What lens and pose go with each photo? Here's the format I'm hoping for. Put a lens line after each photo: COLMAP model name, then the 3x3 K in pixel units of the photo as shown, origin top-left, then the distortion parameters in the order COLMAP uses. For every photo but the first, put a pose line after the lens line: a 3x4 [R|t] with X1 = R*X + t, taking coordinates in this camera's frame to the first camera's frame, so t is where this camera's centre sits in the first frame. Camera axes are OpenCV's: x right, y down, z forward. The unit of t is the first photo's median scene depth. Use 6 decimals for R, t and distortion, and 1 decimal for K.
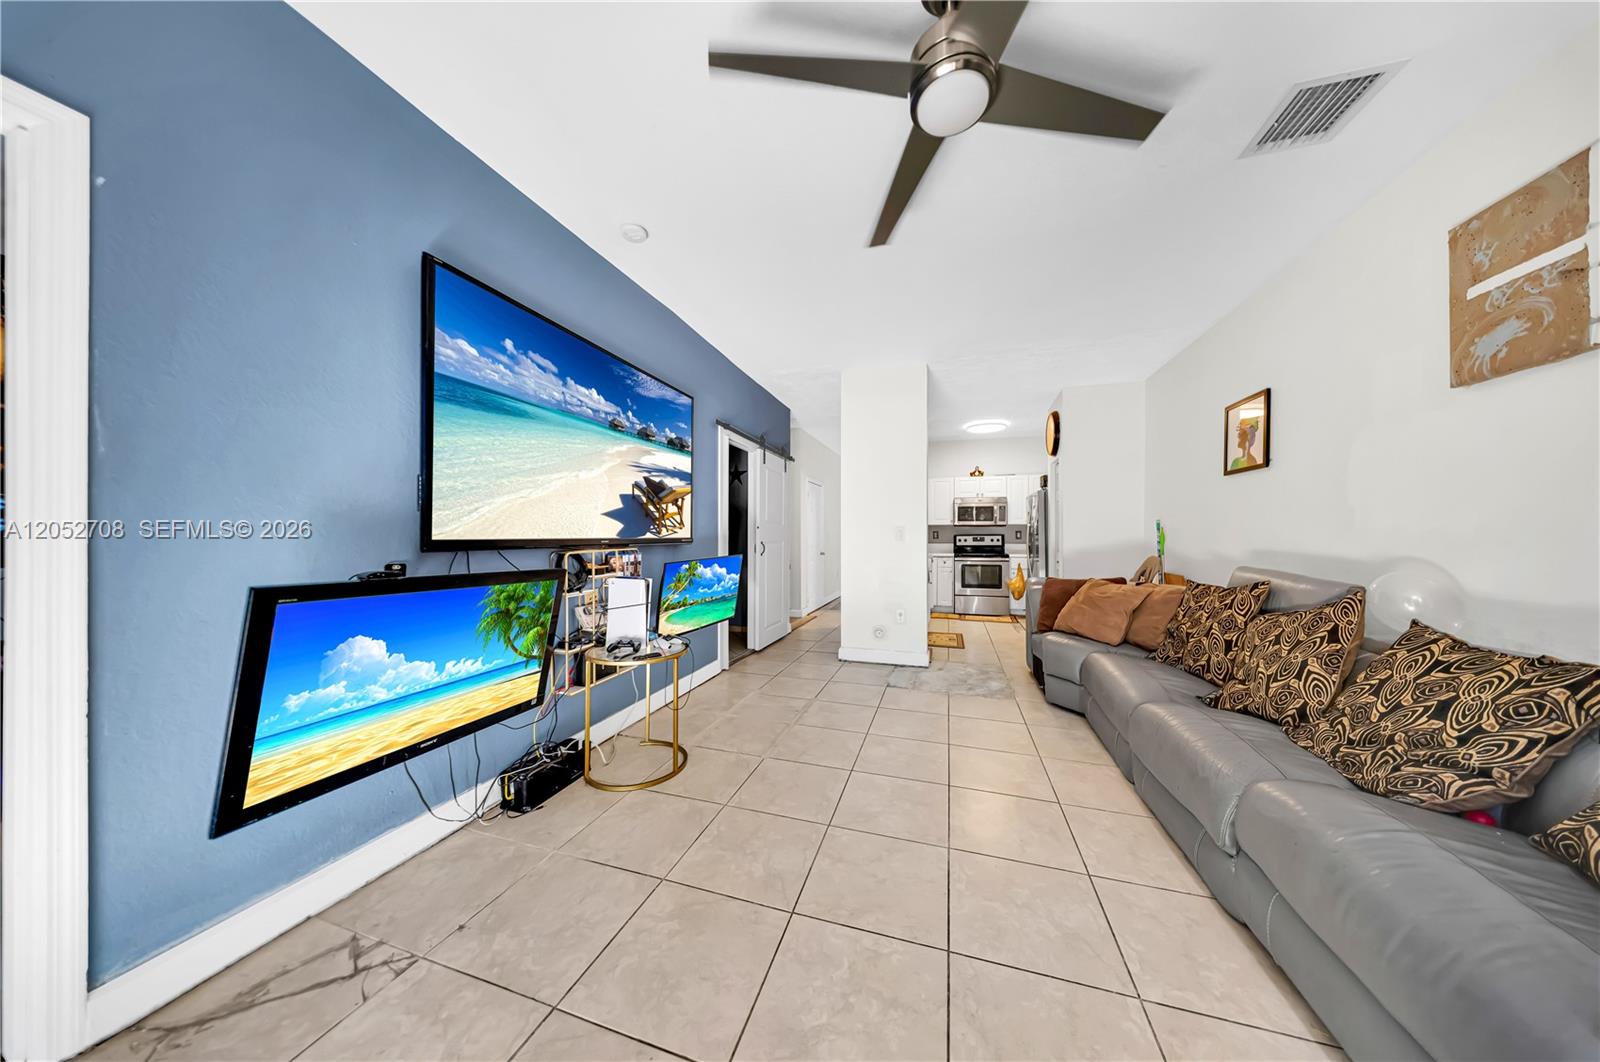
lens RADIAL K [[470.7, 0, 800.0], [0, 470.7, 531.0], [0, 0, 1]] dist [0.000068, -0.000114]
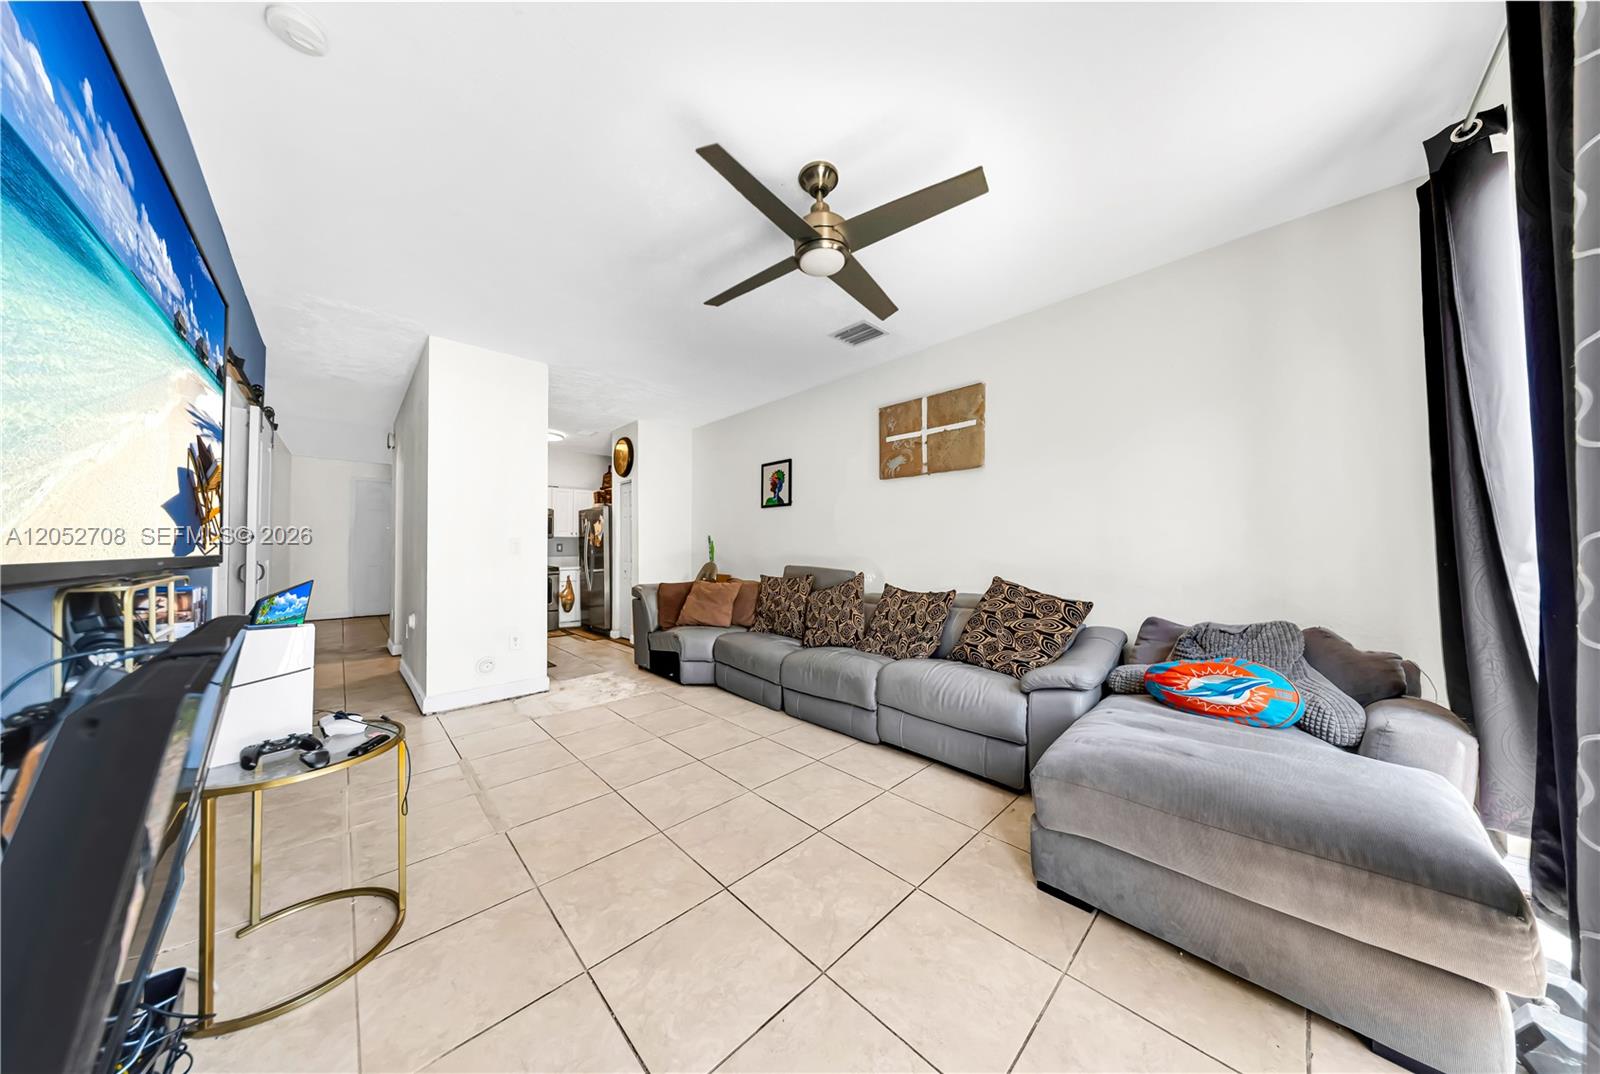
lens RADIAL K [[481.8, 0, 799.8], [0, 481.8, 533.7], [0, 0, 1]] dist [0.045181, 0.000016]
pose [[0.486089, 0.021634, 0.873641, -0.733252], [-0.002598, 0.999725, -0.023310, 0.005244], [-0.873905, 0.009061, 0.486012, 0.211819]]
